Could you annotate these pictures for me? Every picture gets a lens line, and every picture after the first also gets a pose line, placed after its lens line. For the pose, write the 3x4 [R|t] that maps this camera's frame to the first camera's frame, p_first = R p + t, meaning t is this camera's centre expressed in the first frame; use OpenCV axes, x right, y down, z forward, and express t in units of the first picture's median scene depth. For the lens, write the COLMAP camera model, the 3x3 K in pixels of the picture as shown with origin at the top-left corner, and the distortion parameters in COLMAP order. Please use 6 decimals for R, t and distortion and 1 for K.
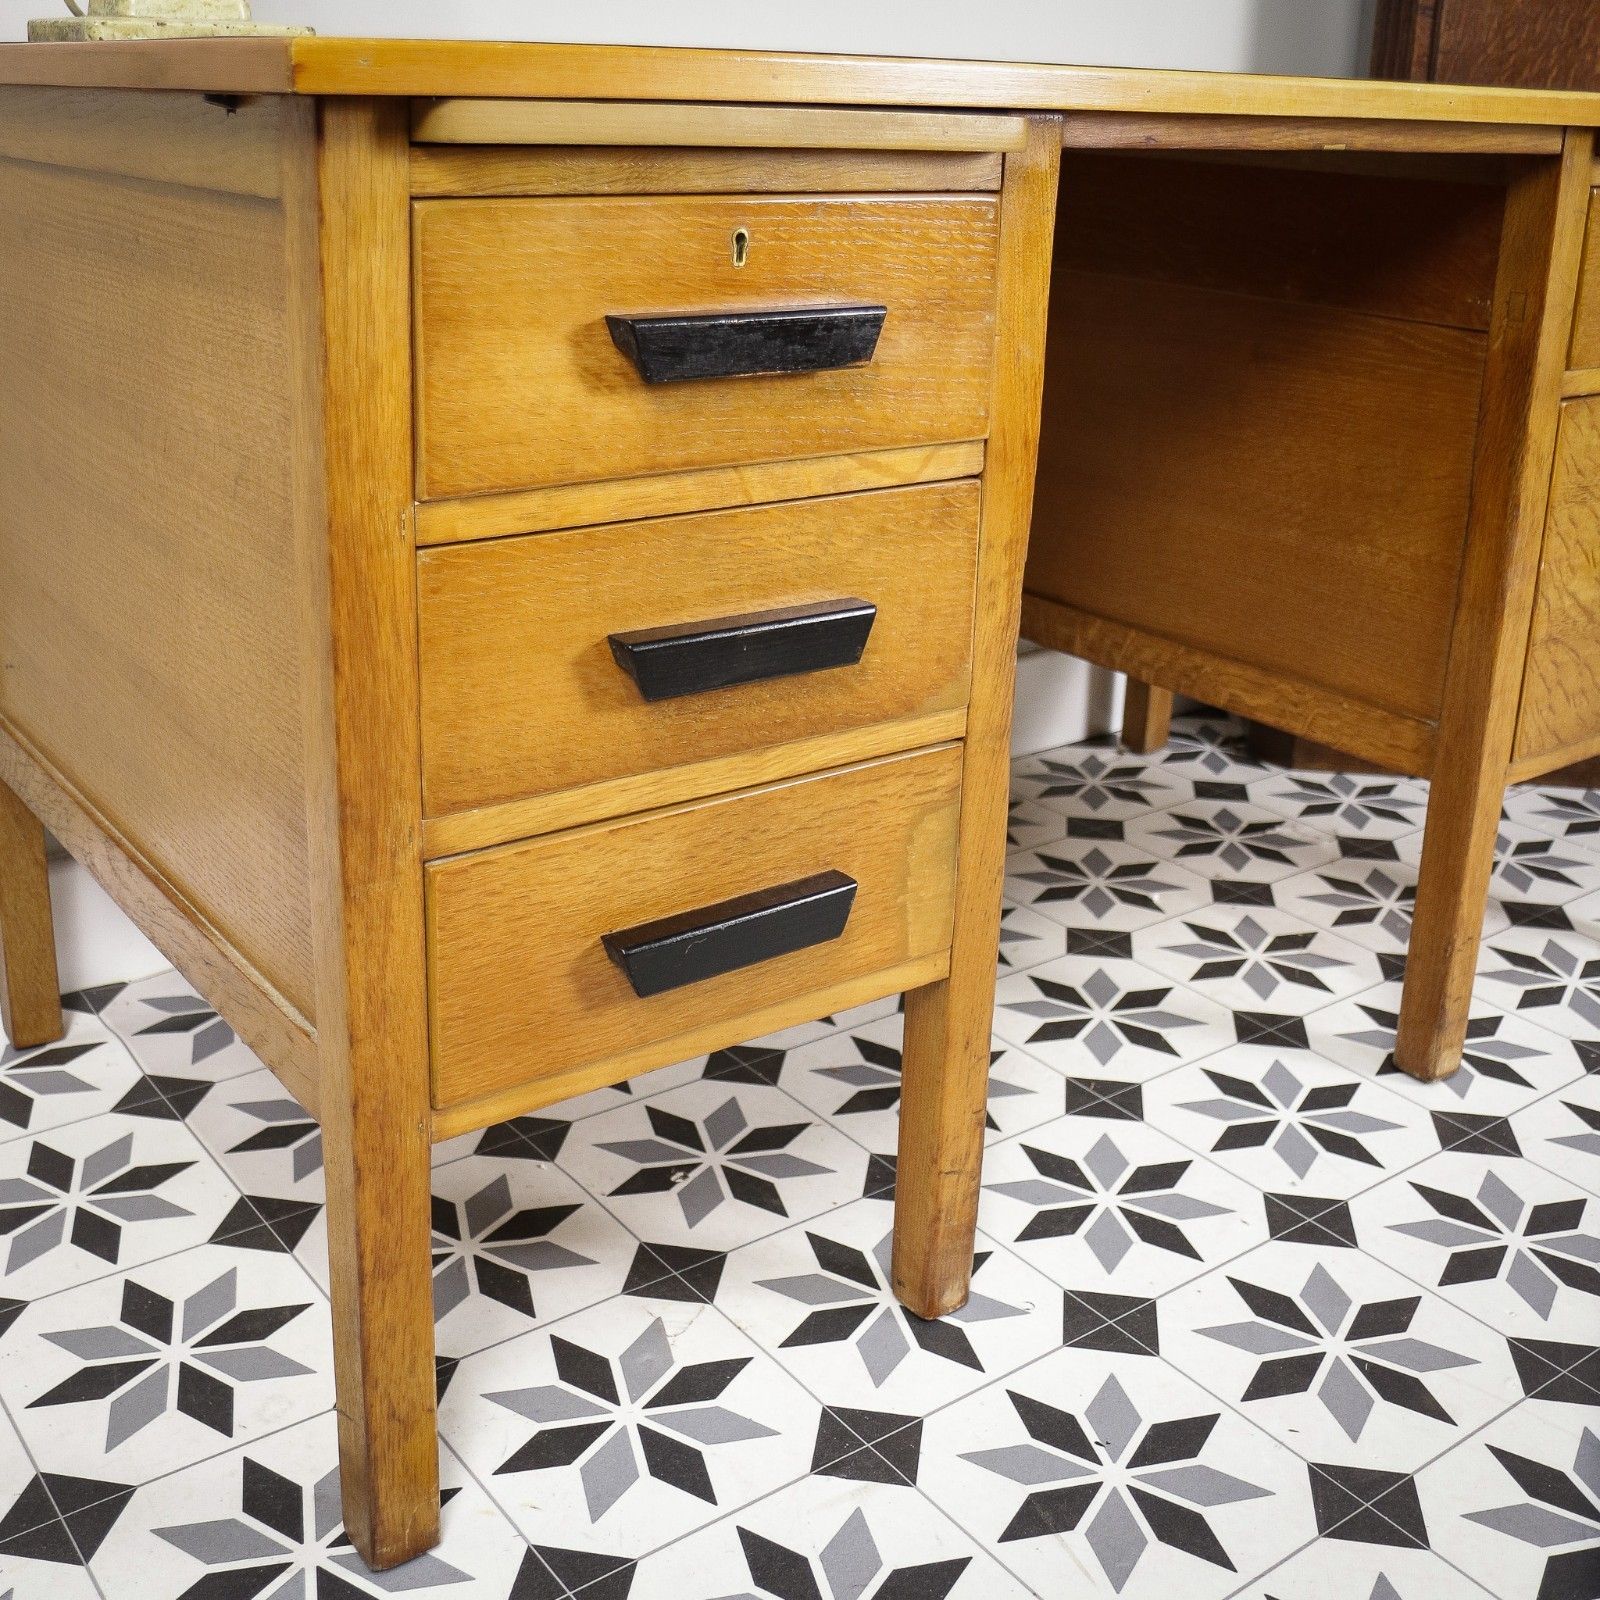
lens RADIAL K [[1917.7, 0, 784.6], [0, 1917.7, 656.4], [0, 0, 1]] dist [-0.078857, 0.000000]
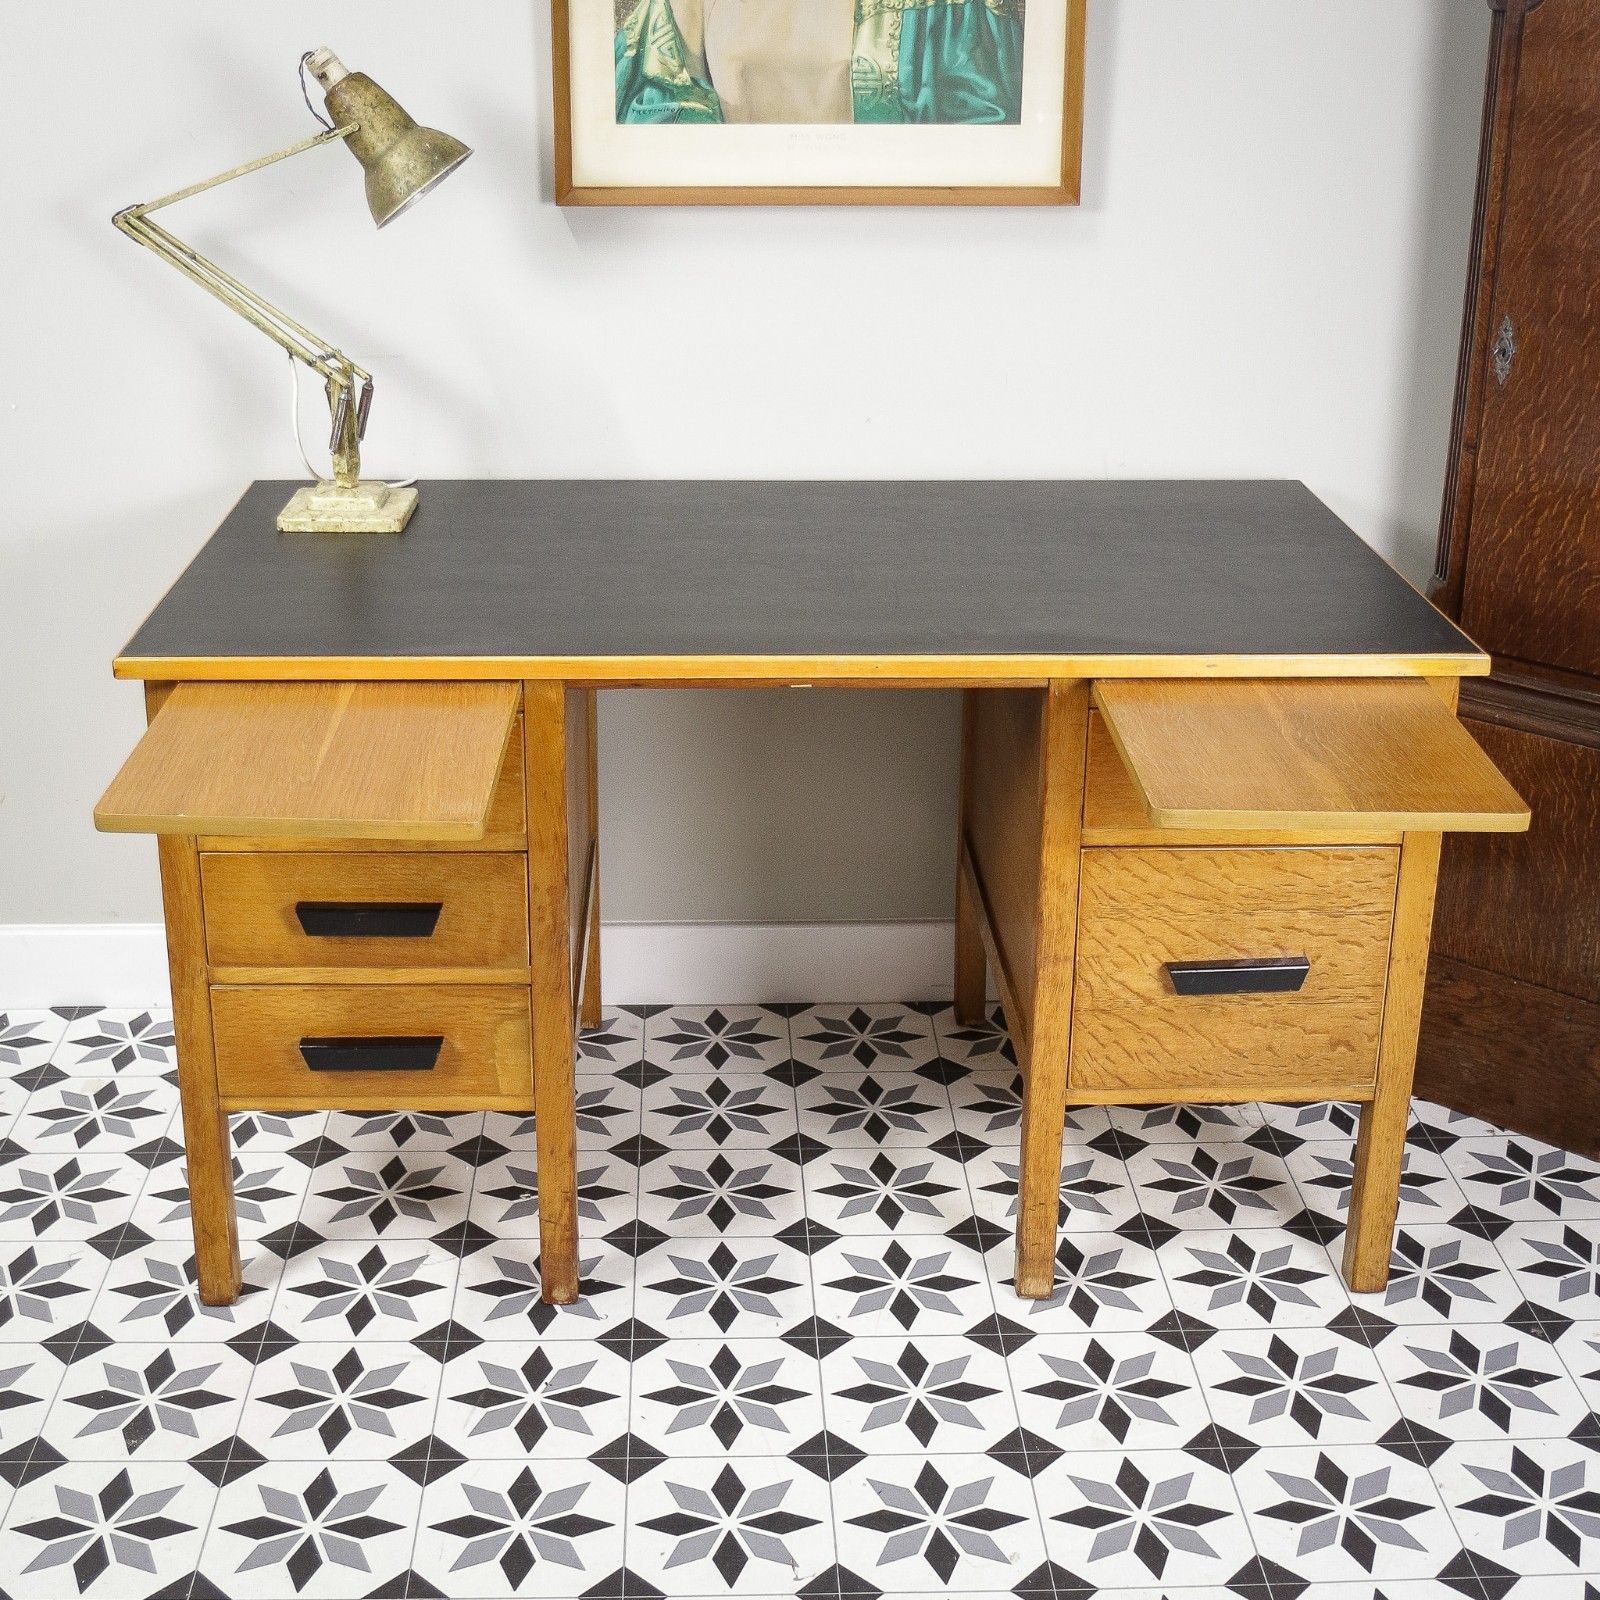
lens RADIAL K [[2241.4, 0, 753.4], [0, 2241.4, 723.3], [0, 0, 1]] dist [-0.084632, 0.000000]
pose [[0.817494, 0.168176, -0.550836, 1.406797], [-0.151247, 0.985537, 0.076429, -0.400830], [0.555723, 0.020832, 0.831107, -0.673164]]
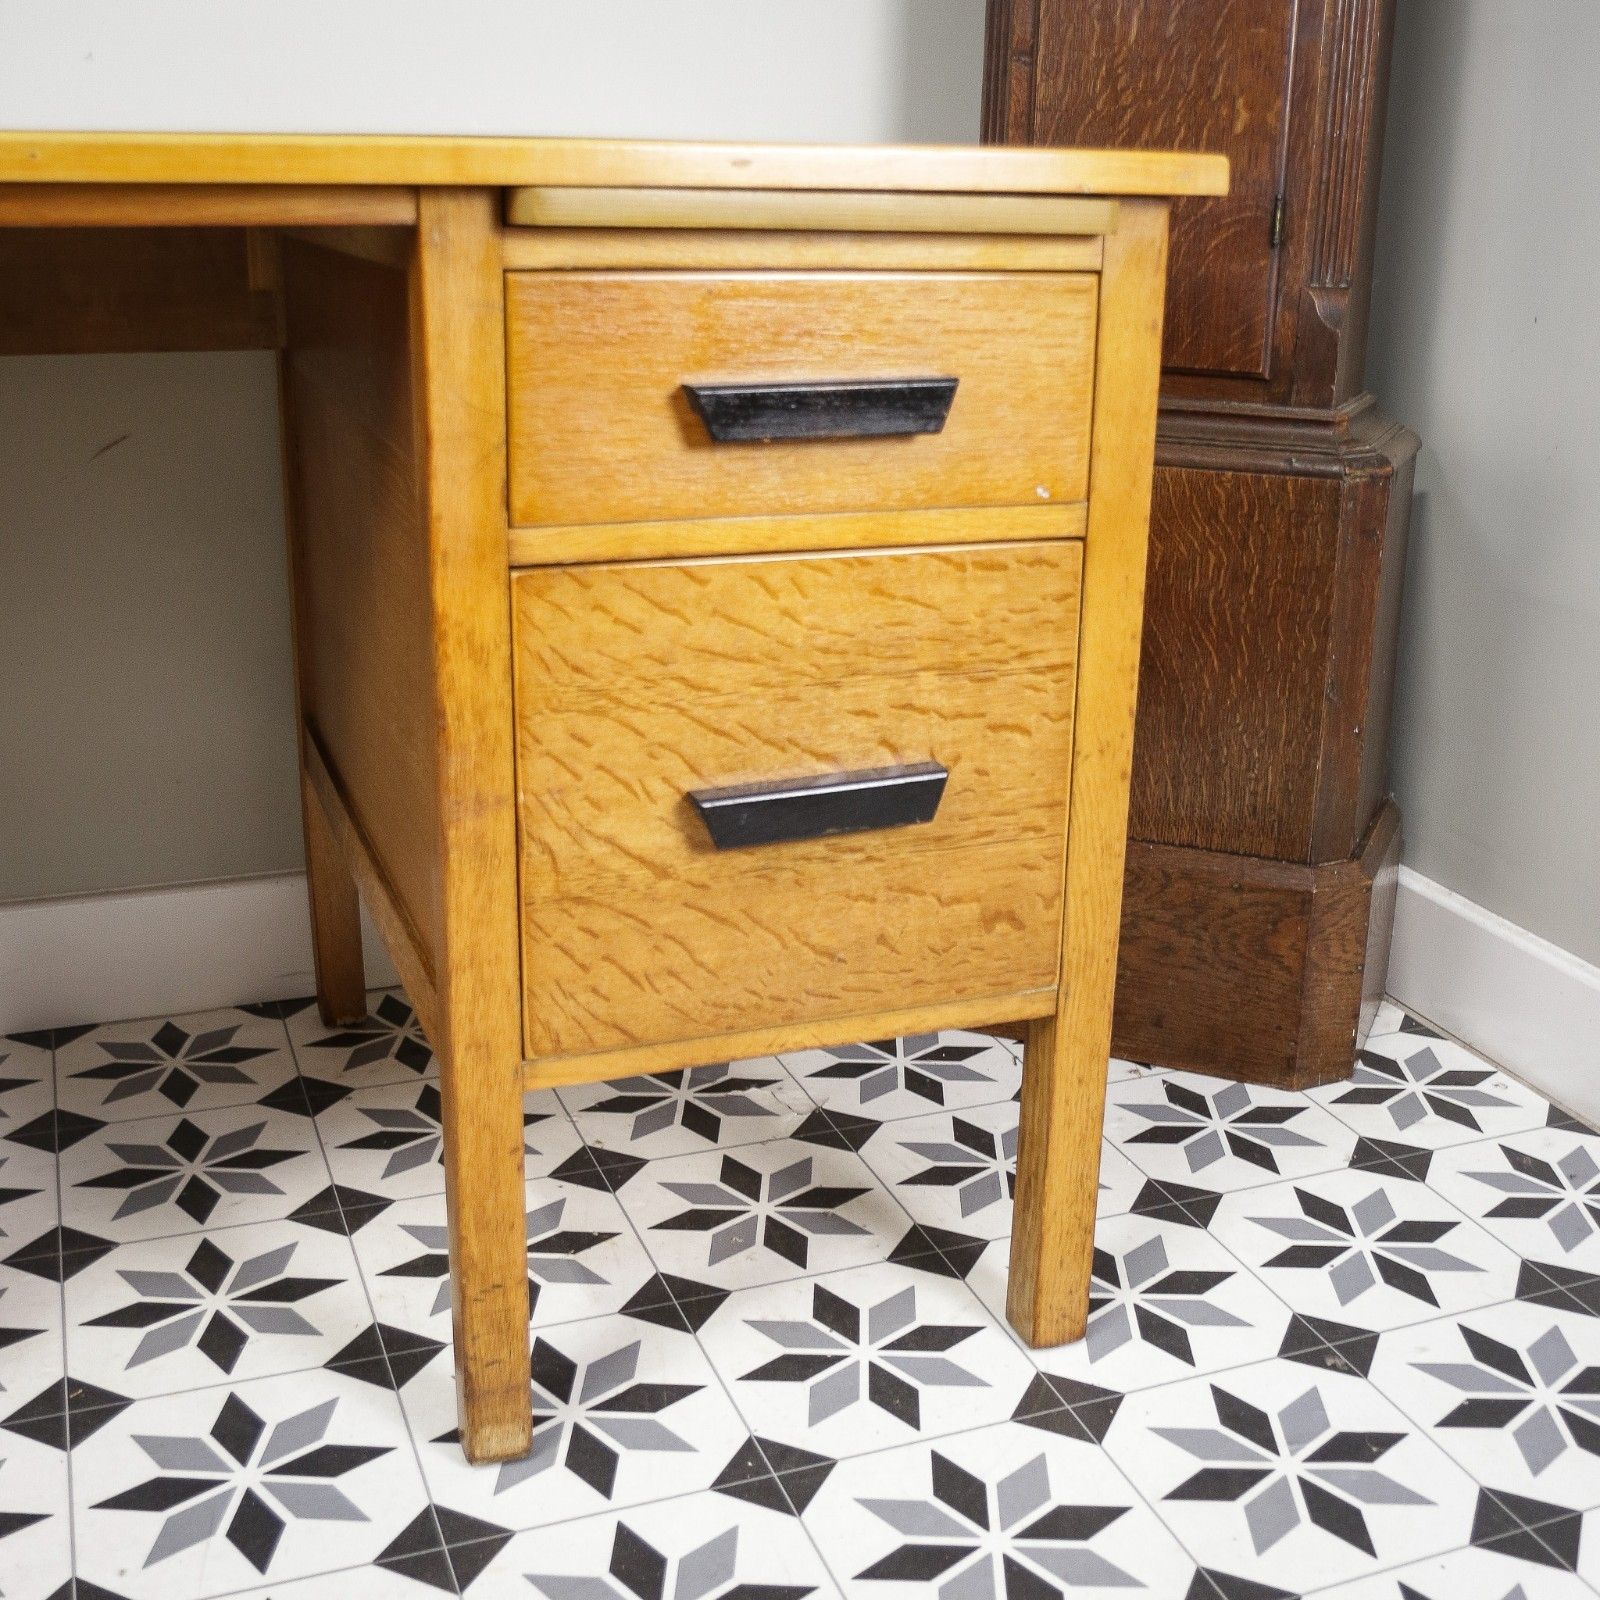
lens RADIAL K [[1970.5, 0, 827.4], [0, 1970.5, 776.6], [0, 0, 1]] dist [-0.067066, 0.000000]
pose [[0.964791, 0.071928, -0.252993, 0.906536], [-0.072690, 0.997334, 0.006347, -0.088865], [0.252775, 0.012267, 0.967447, 0.389206]]
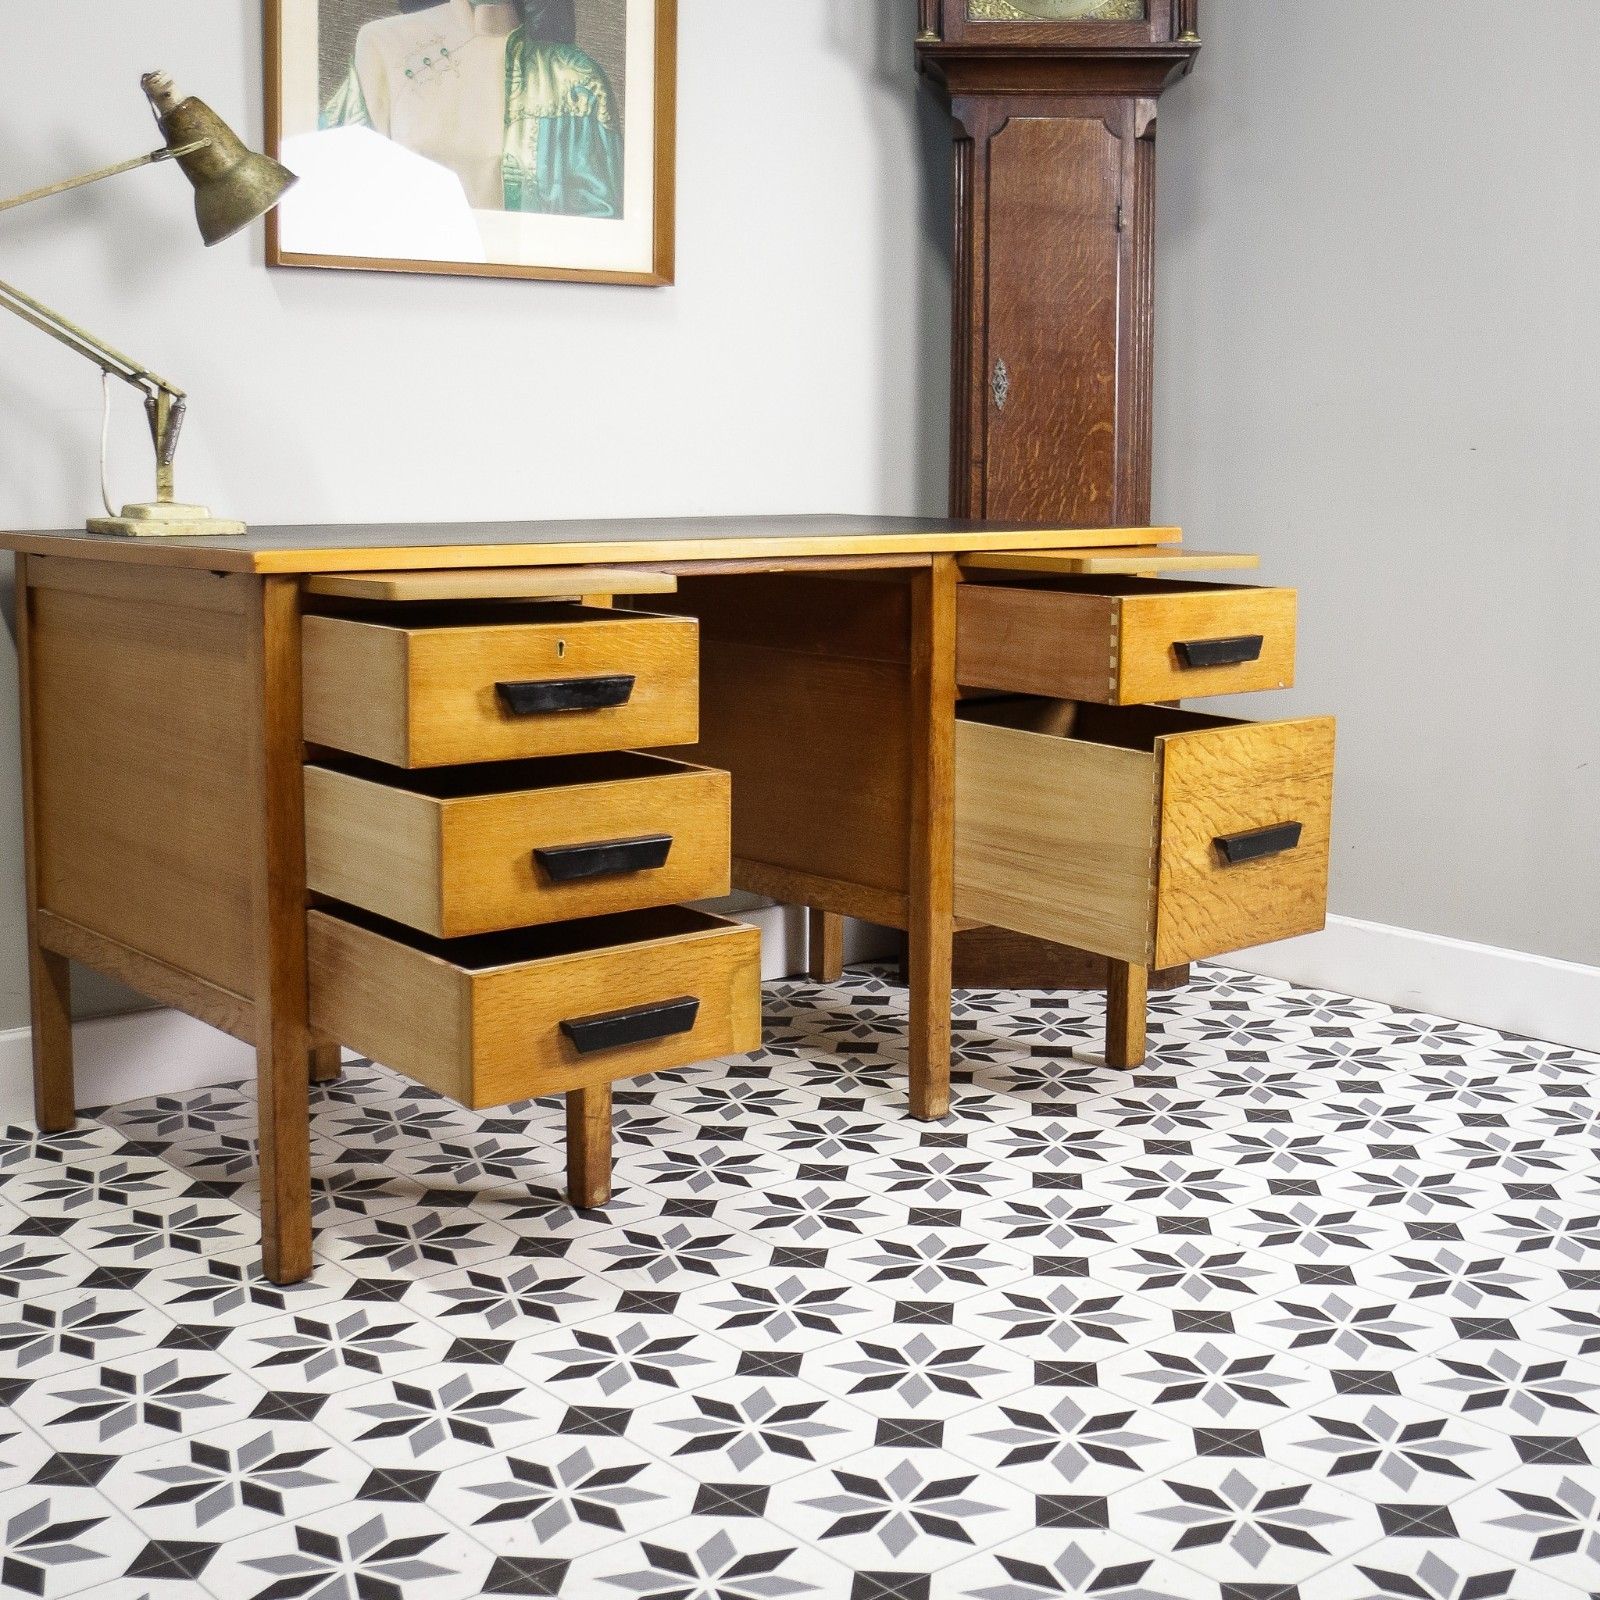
lens RADIAL K [[2241.4, 0, 886.0], [0, 2241.4, 668.6], [0, 0, 1]] dist [-0.084632, 0.000000]
pose [[0.996733, -0.030567, 0.074756, 0.241712], [0.044676, 0.979775, -0.195051, 0.300898], [-0.067282, 0.197753, 0.977940, -1.318134]]
